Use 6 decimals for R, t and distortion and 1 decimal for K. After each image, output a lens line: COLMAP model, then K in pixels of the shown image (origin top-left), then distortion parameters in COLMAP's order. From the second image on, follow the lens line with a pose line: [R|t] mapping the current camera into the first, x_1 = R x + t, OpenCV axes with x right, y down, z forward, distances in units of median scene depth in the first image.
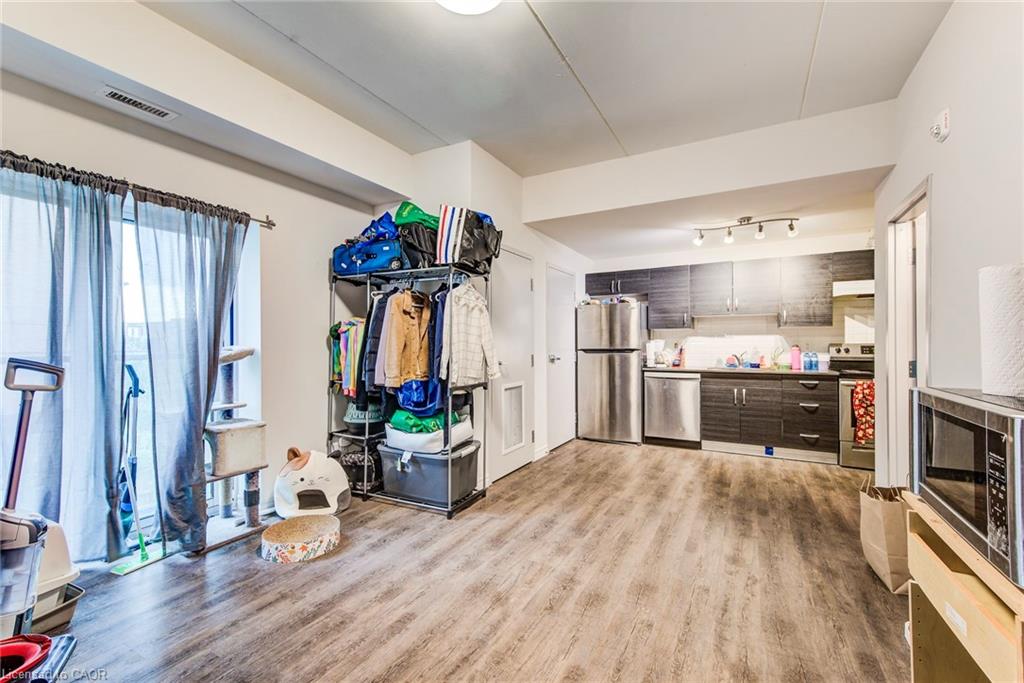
lens RADIAL K [[423.9, 0, 511.6], [0, 423.9, 342.5], [0, 0, 1]] dist [0.003531, -0.000002]
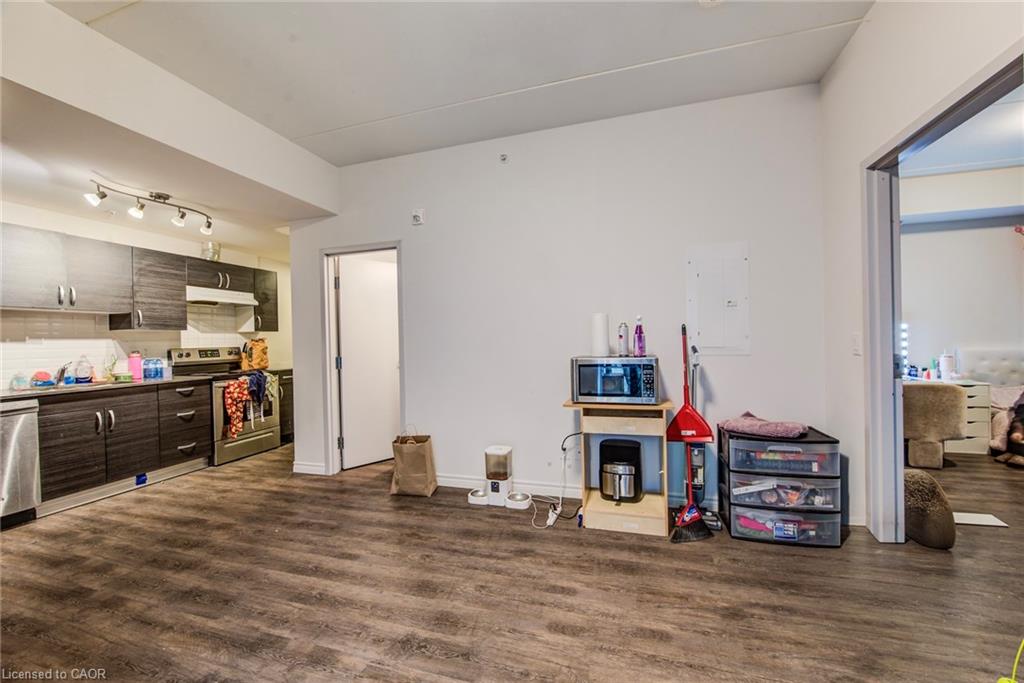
lens RADIAL K [[402.4, 0, 512.3], [0, 402.4, 339.5], [0, 0, 1]] dist [-0.003265, -0.000560]
pose [[-0.204426, 0.008145, 0.978848, -0.324733], [0.021010, 0.999772, -0.003931, 0.002229], [-0.978656, 0.019762, -0.204551, 0.482705]]
